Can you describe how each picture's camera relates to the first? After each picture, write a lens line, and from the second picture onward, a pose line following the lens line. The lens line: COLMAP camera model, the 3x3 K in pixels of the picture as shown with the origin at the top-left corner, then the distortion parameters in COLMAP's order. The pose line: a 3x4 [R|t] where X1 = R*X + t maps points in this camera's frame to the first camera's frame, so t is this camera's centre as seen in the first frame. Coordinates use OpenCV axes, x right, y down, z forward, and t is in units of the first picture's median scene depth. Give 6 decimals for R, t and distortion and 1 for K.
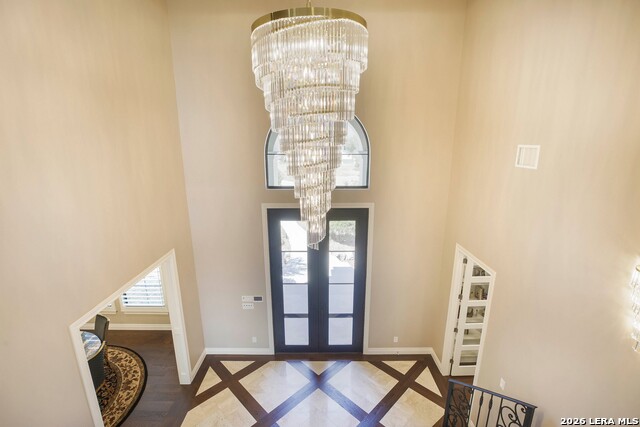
lens RADIAL K [[290.4, 0, 328.7], [0, 290.4, 213.7], [0, 0, 1]] dist [-0.033639, 0.000110]
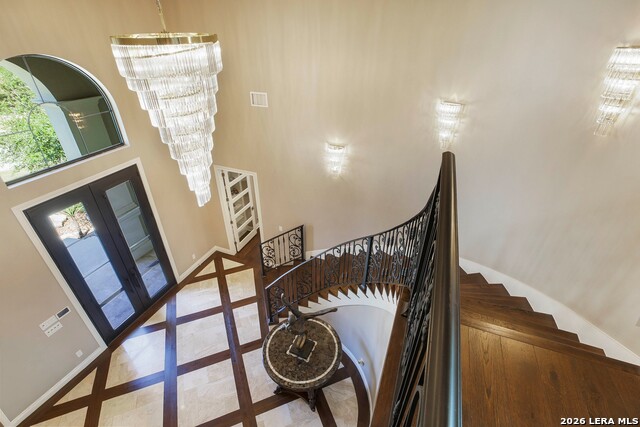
lens RADIAL K [[292.2, 0, 316.9], [0, 292.2, 203.1], [0, 0, 1]] dist [0.000377, 0.000014]
pose [[0.406720, -0.462370, 0.787904, -0.477861], [0.218936, 0.886661, 0.407308, -0.174933], [-0.886931, 0.006841, 0.461852, -0.045424]]
